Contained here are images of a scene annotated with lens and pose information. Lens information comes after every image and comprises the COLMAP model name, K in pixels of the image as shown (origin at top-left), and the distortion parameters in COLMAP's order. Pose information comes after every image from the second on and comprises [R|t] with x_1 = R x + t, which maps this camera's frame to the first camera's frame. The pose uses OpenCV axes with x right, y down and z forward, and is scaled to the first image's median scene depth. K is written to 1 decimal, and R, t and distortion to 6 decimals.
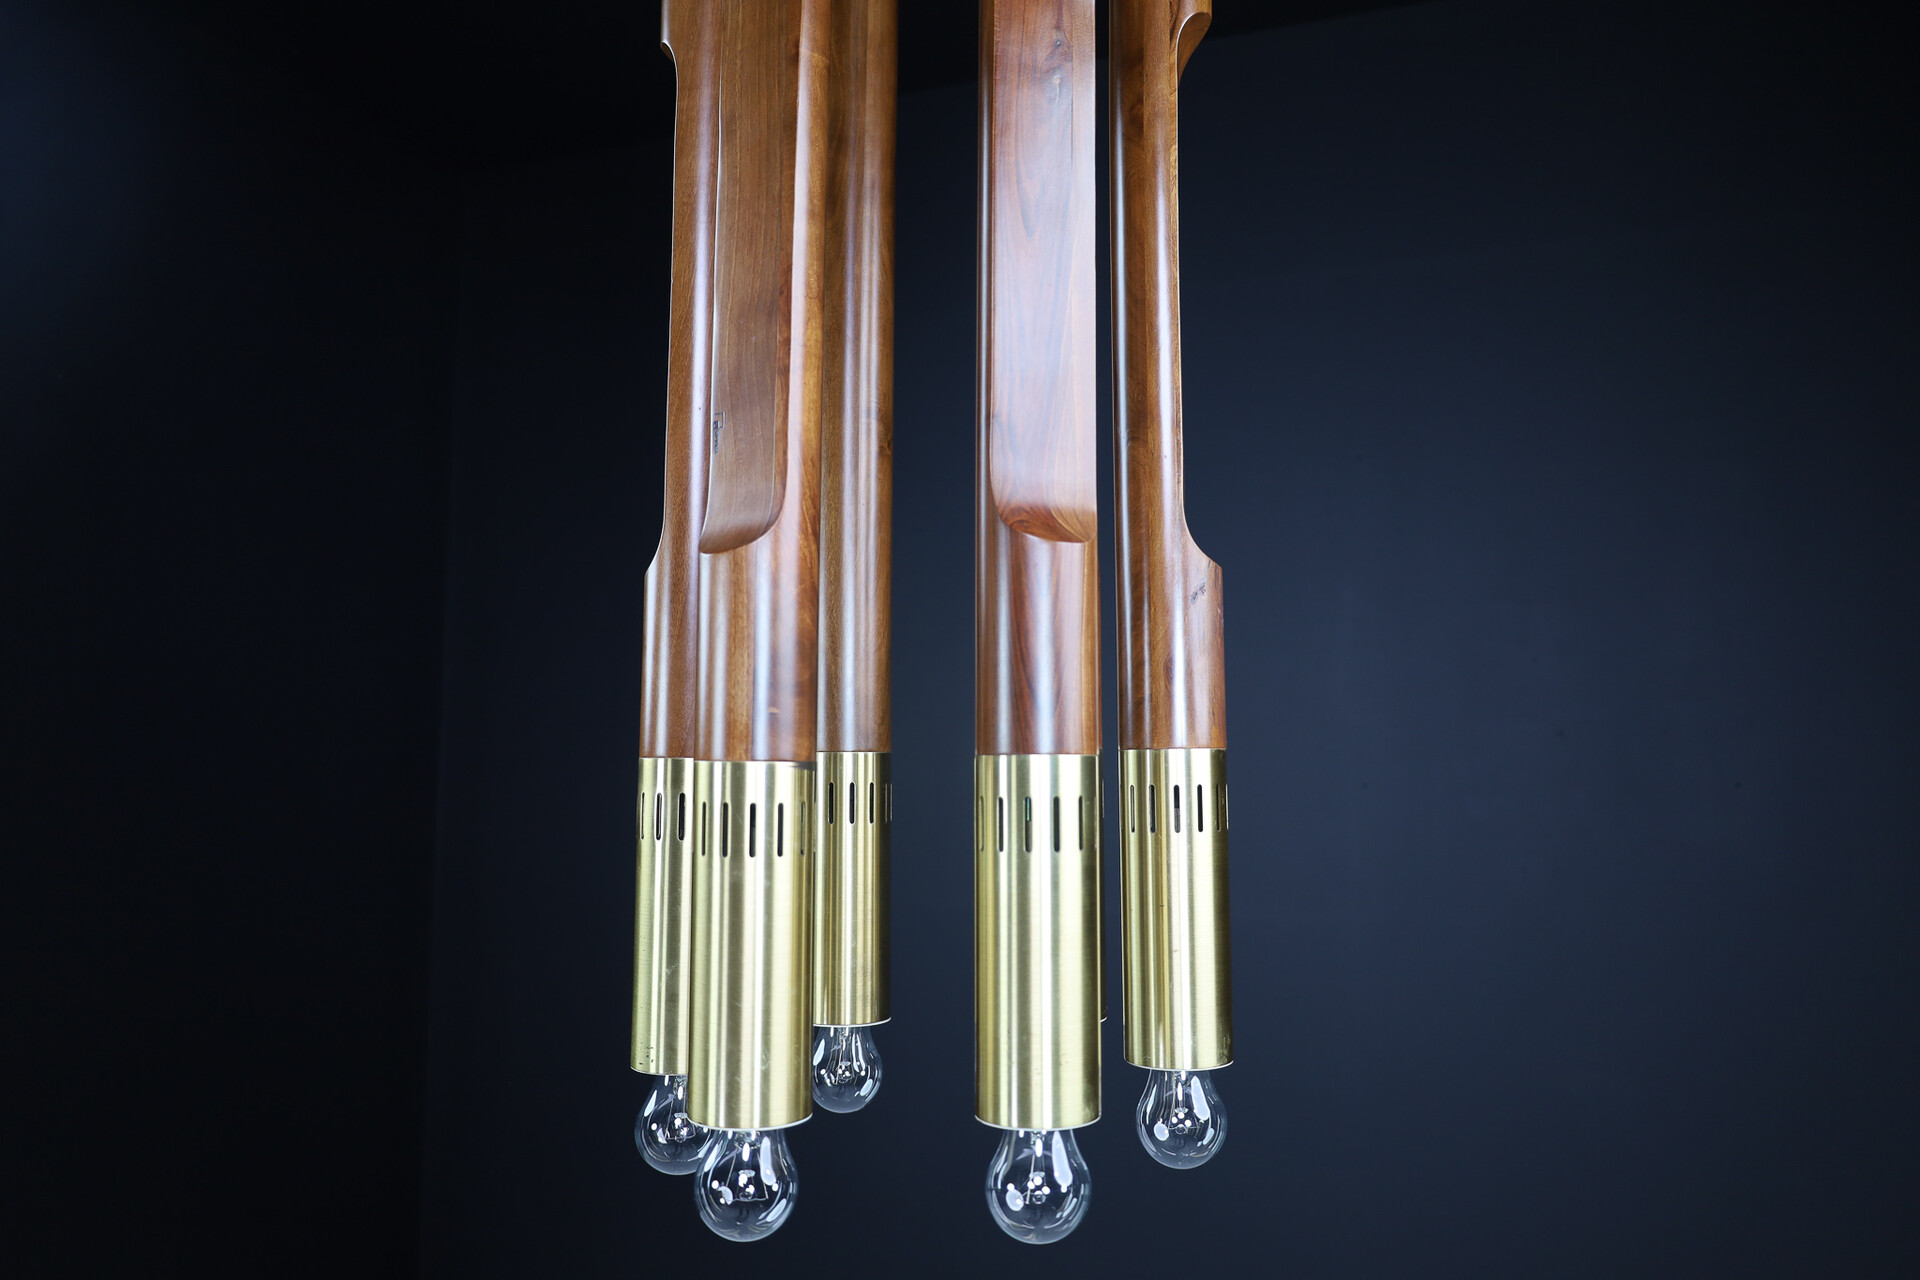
lens RADIAL K [[1402.4, 0, 976.3], [0, 1402.4, 635.0], [0, 0, 1]] dist [-0.004321, -0.004628]
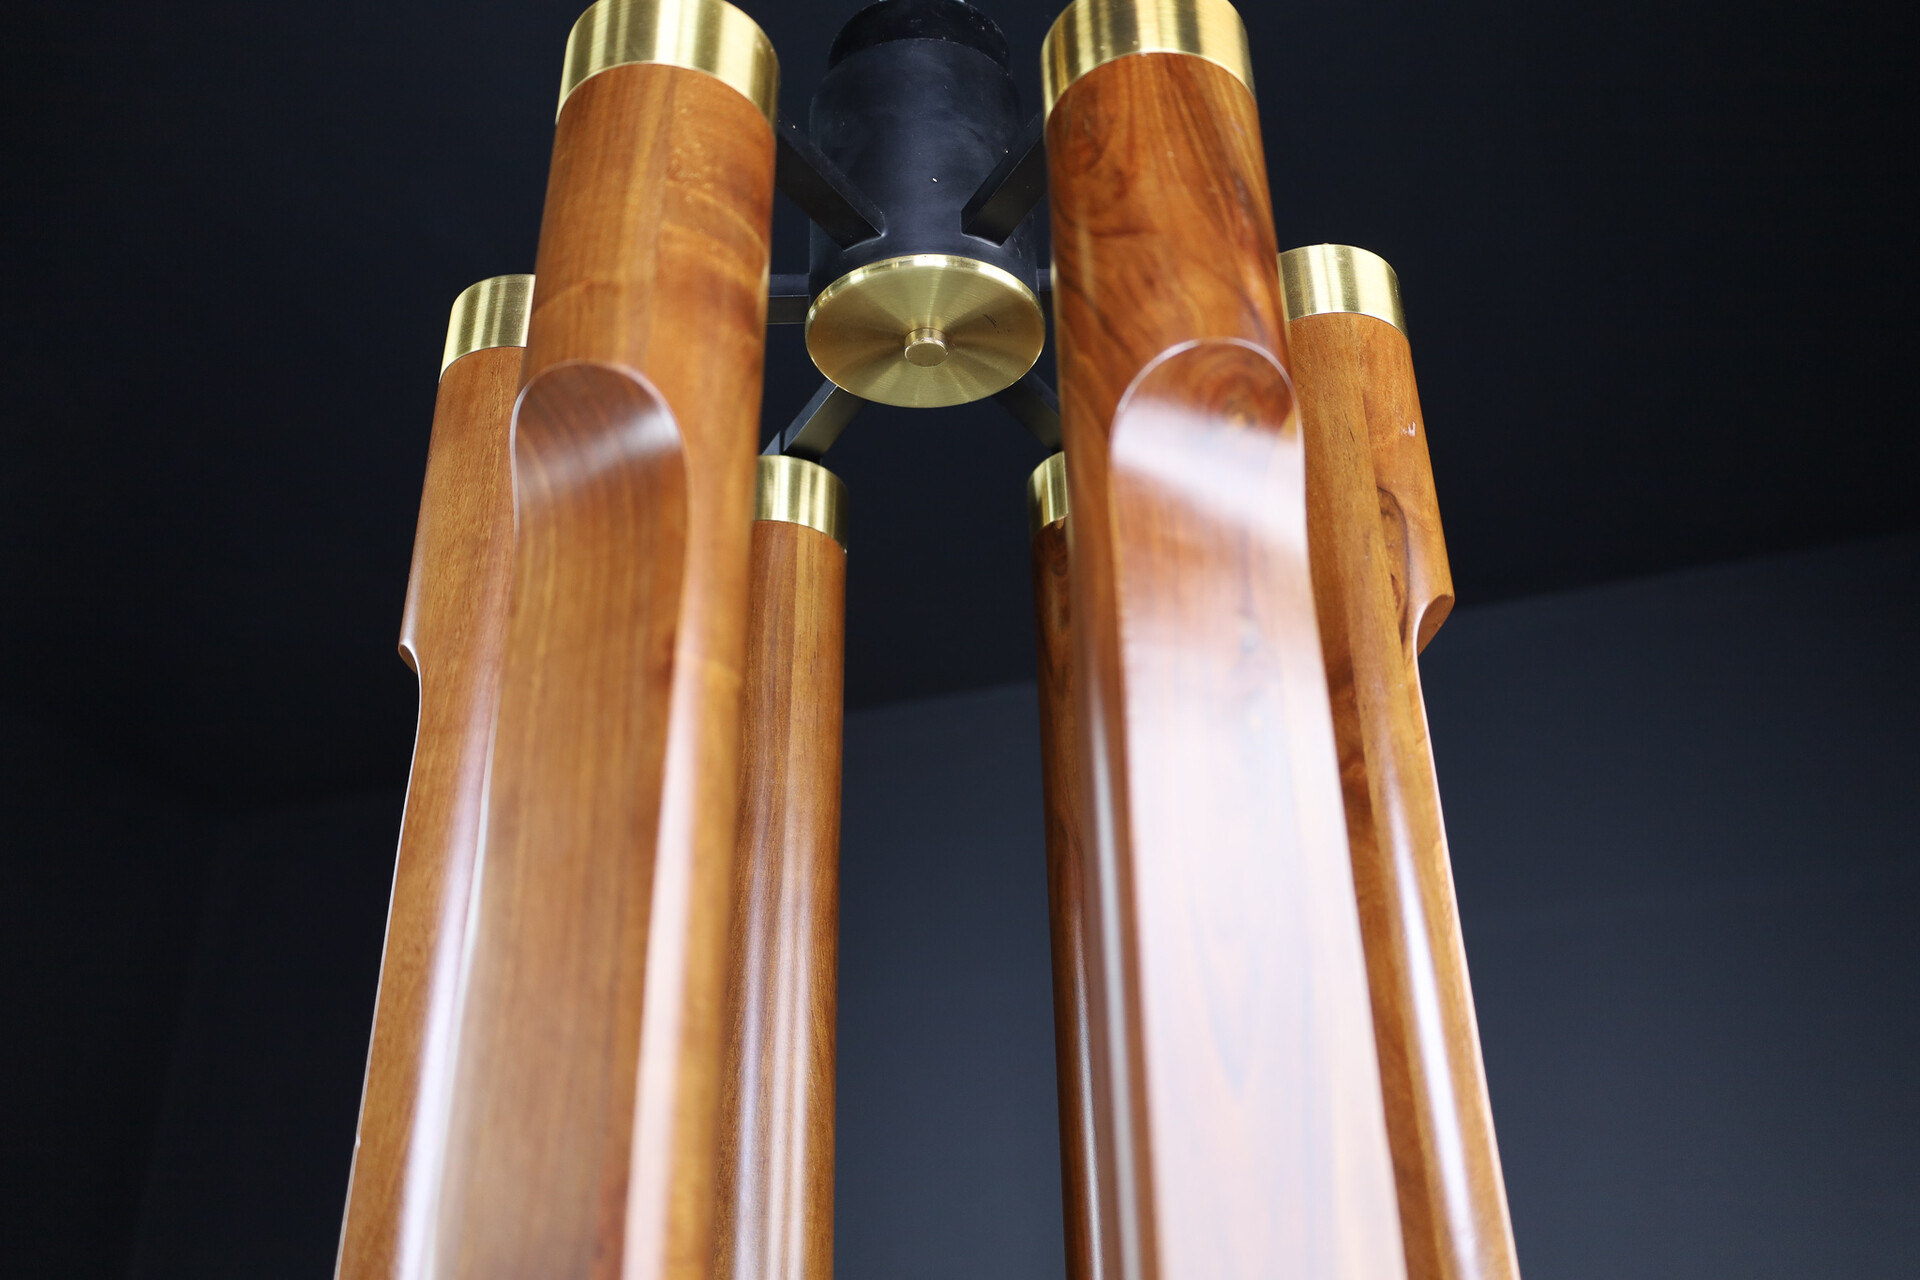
lens RADIAL K [[1758.2, 0, 942.2], [0, 1758.2, 626.6], [0, 0, 1]] dist [-0.026793, -0.002112]
pose [[0.999083, 0.002858, 0.042709, -0.057273], [0.014874, 0.912422, -0.408979, -0.171570], [-0.040138, 0.409240, 0.911544, 0.422722]]
